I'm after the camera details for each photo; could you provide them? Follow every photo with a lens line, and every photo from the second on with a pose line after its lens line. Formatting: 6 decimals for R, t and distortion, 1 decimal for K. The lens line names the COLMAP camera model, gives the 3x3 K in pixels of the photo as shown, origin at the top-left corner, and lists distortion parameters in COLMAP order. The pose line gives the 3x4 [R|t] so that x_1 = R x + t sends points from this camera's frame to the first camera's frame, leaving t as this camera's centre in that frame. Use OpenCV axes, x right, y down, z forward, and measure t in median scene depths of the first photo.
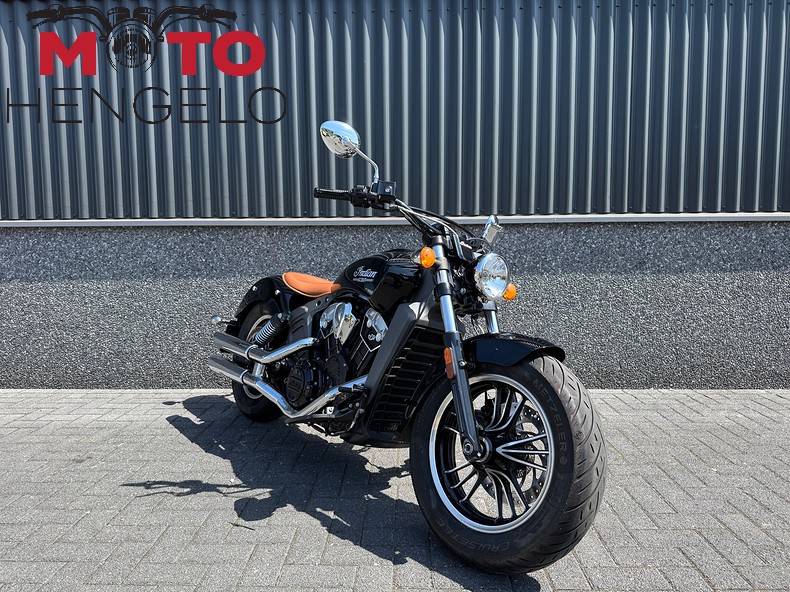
lens RADIAL K [[543.8, 0, 396.4], [0, 543.8, 298.6], [0, 0, 1]] dist [0.055953, -0.088789]
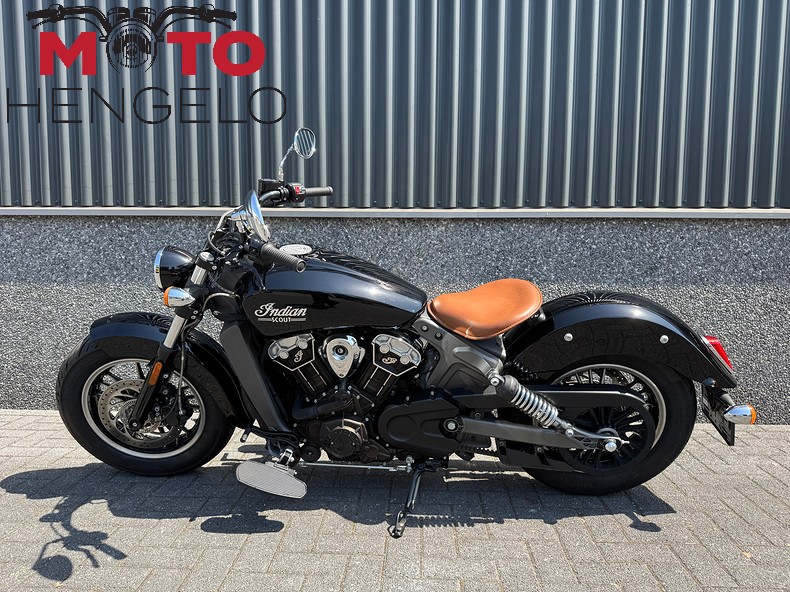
lens RADIAL K [[543.8, 0, 391.7], [0, 543.8, 304.6], [0, 0, 1]] dist [0.055953, -0.088789]
pose [[0.999753, 0.016048, -0.015361, 0.070515], [-0.016045, 0.999871, 0.000333, -0.004978], [0.015365, -0.000086, 0.999882, 0.174556]]
